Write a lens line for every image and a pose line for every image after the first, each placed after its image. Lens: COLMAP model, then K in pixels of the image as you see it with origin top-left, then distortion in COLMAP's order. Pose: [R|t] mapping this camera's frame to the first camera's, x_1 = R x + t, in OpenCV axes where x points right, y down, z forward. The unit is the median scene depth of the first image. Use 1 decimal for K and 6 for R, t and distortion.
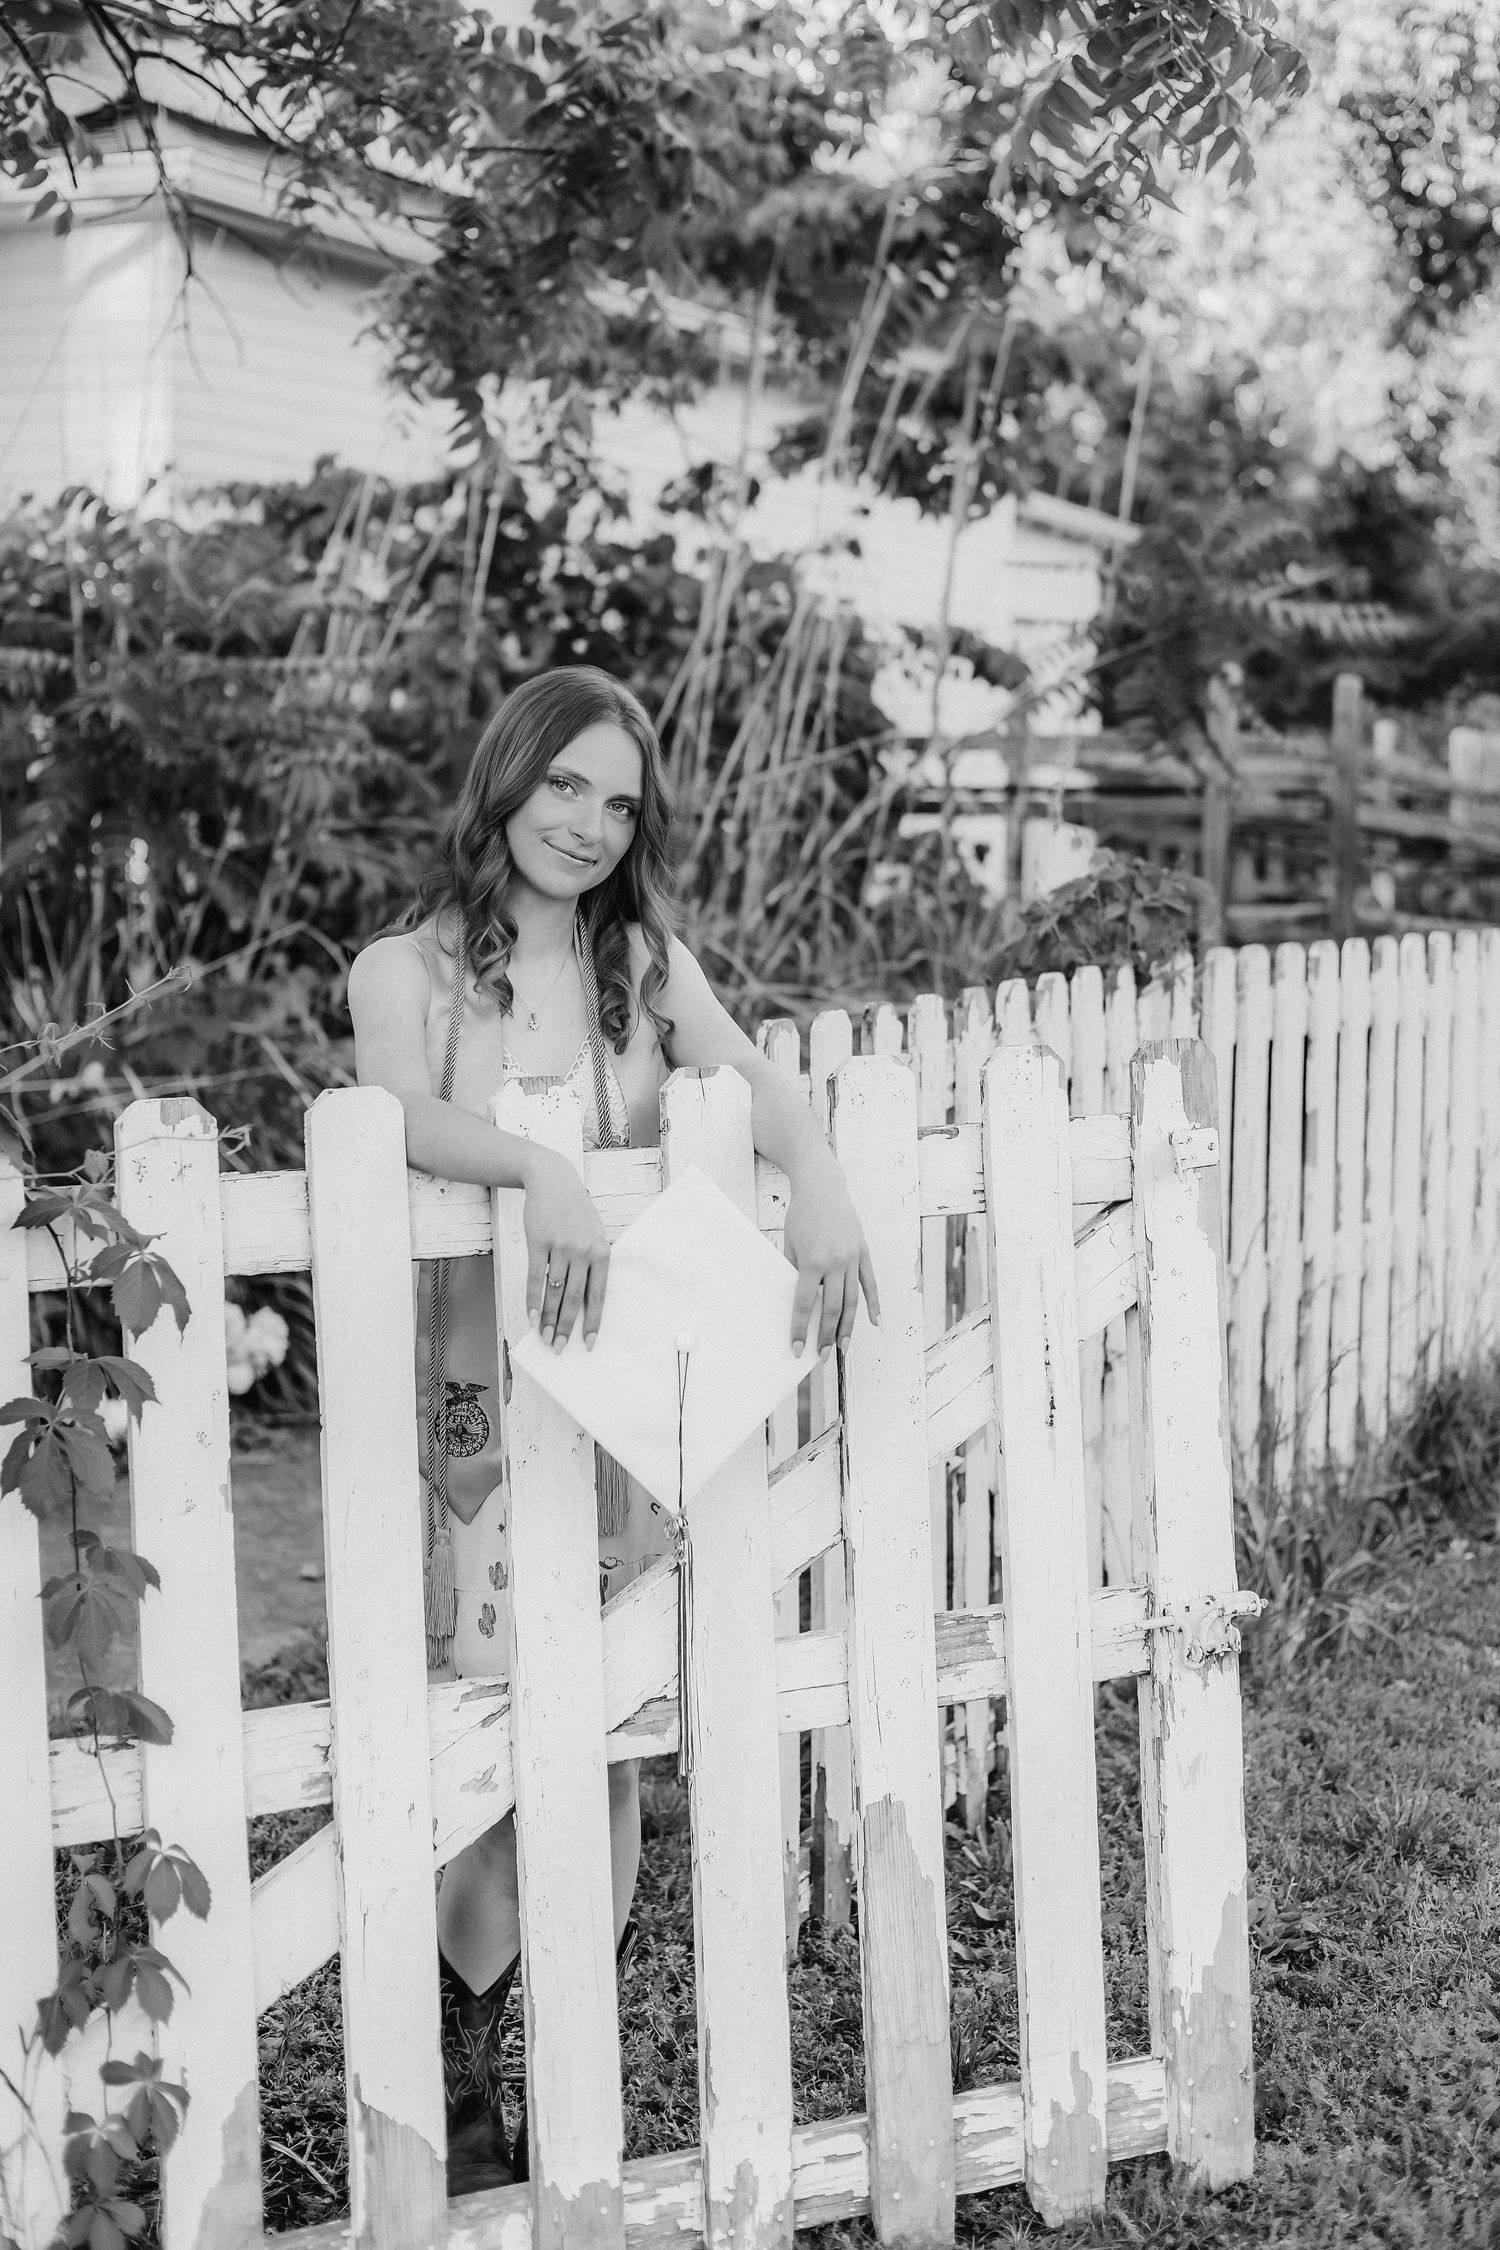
lens RADIAL K [[3226.4, 0, 750.0], [0, 3226.4, 1125.0], [0, 0, 1]] dist [-0.002202, -0.001554]
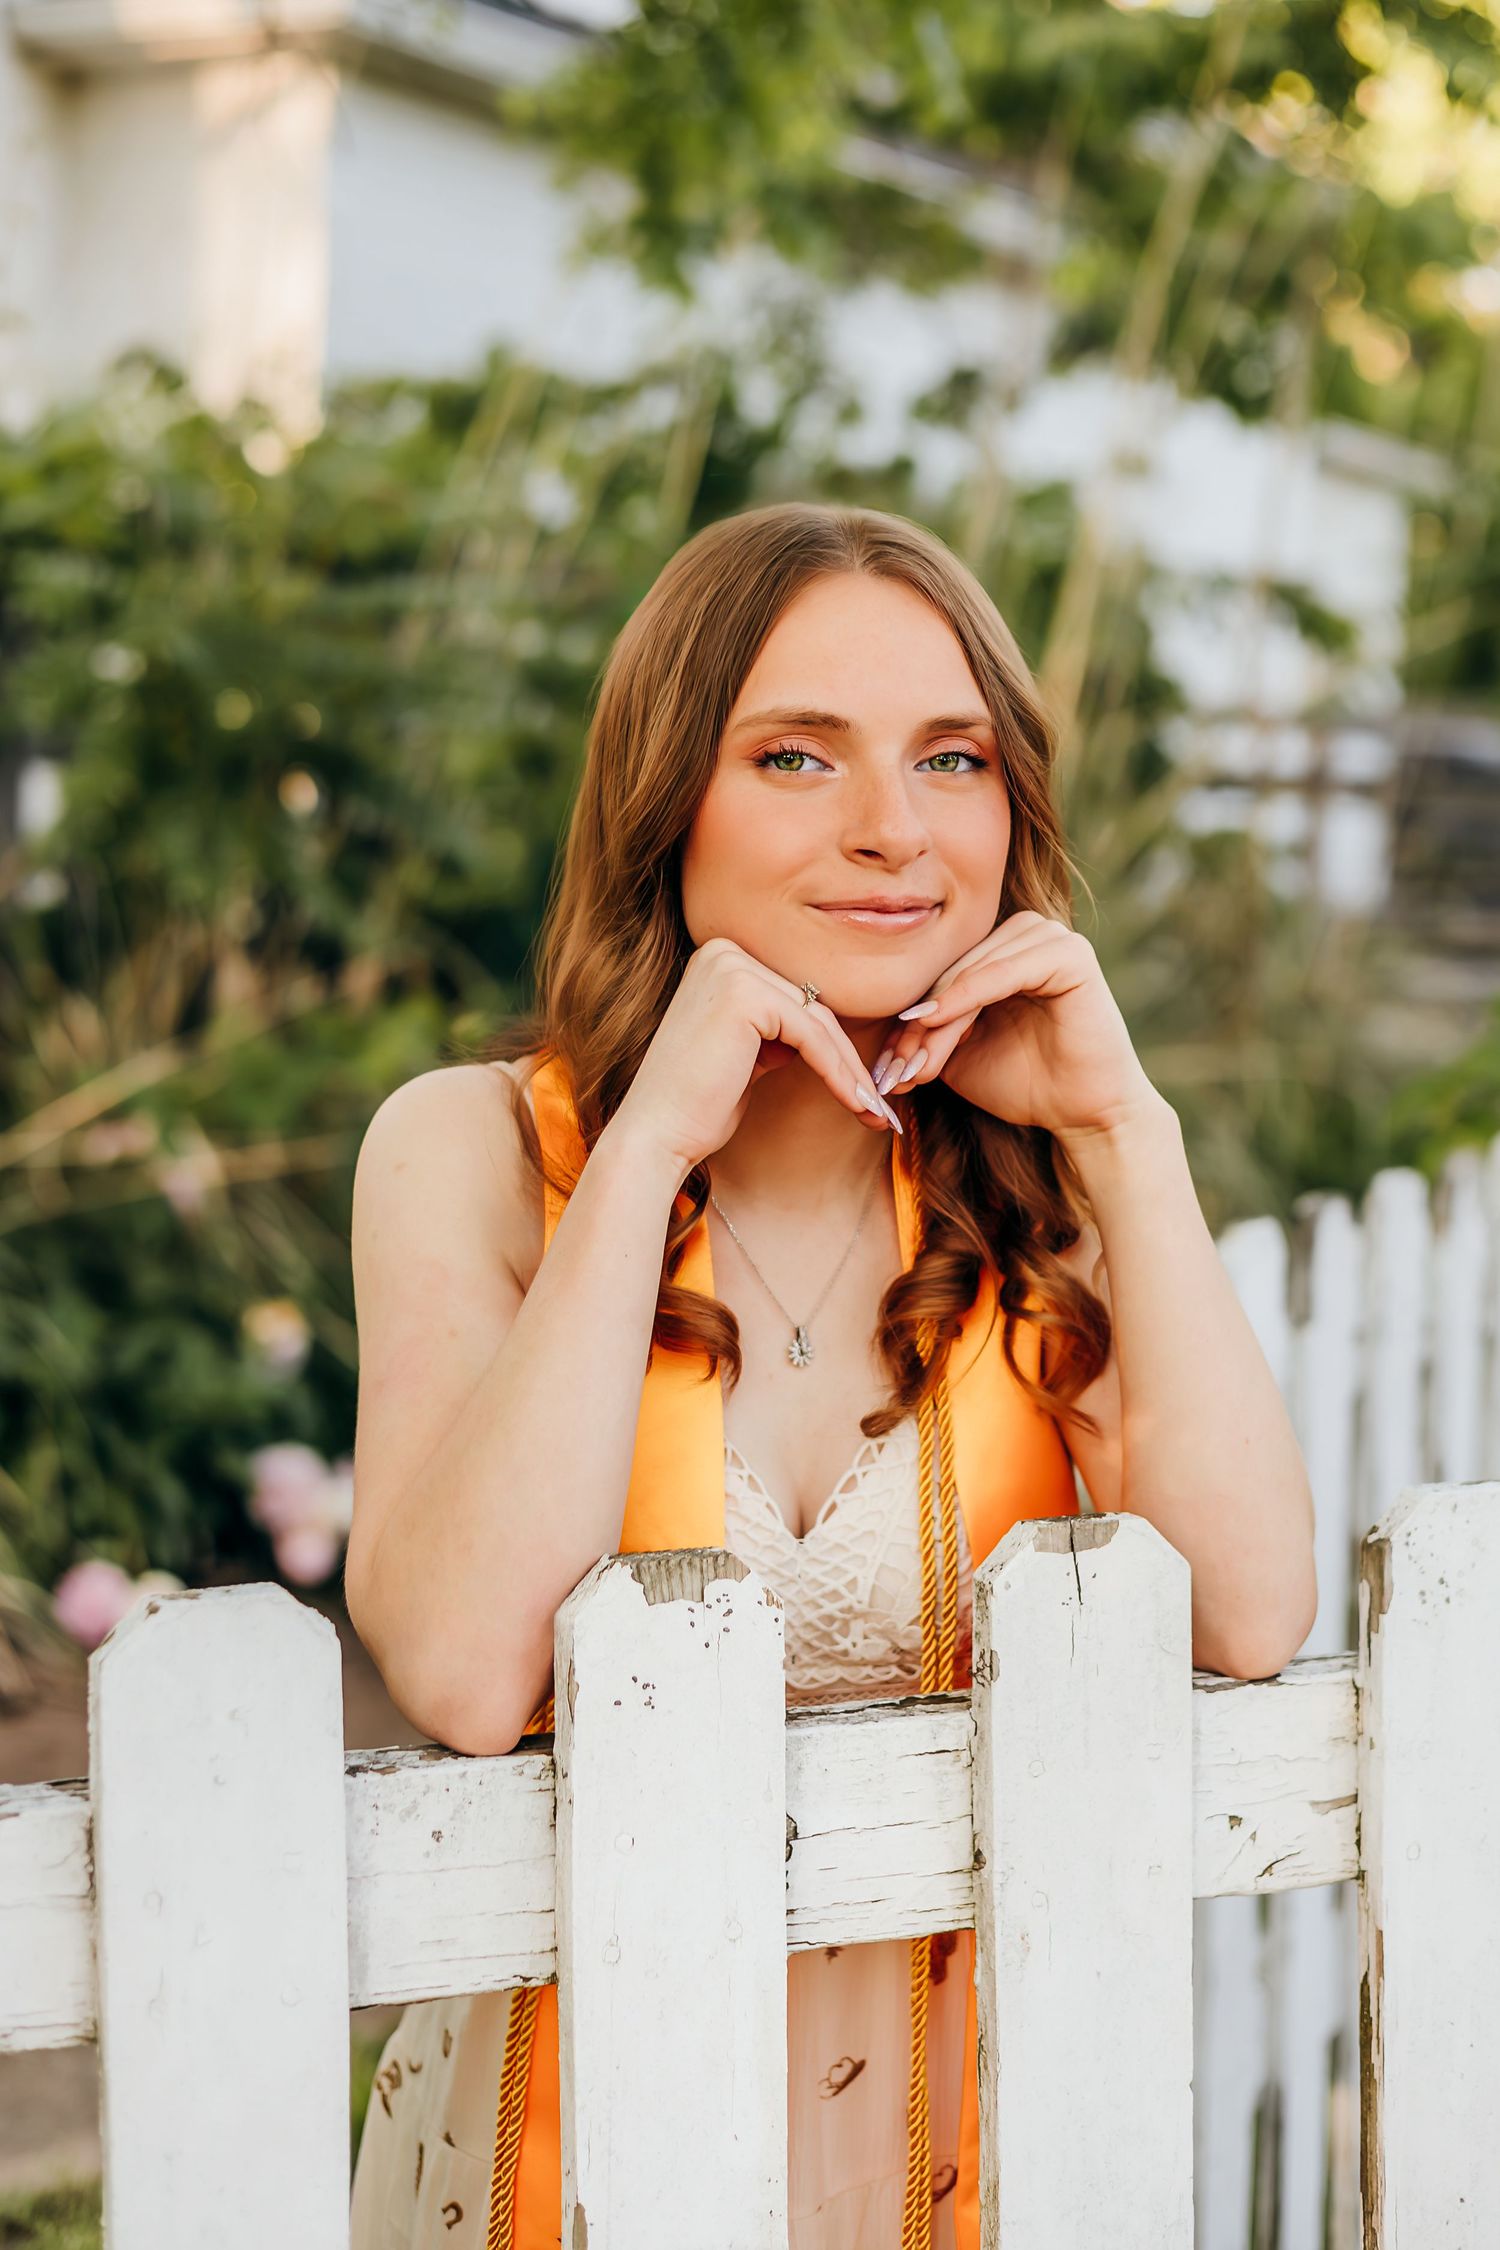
lens RADIAL K [[3138.6, 0, 750.0], [0, 3138.6, 1125.0], [0, 0, 1]] dist [0.126595, 0.004481]
pose [[0.997420, 0.036181, -0.062002, -0.011919], [-0.035180, 0.999234, 0.017166, -0.026499], [0.062576, -0.014940, 0.997928, 0.208765]]
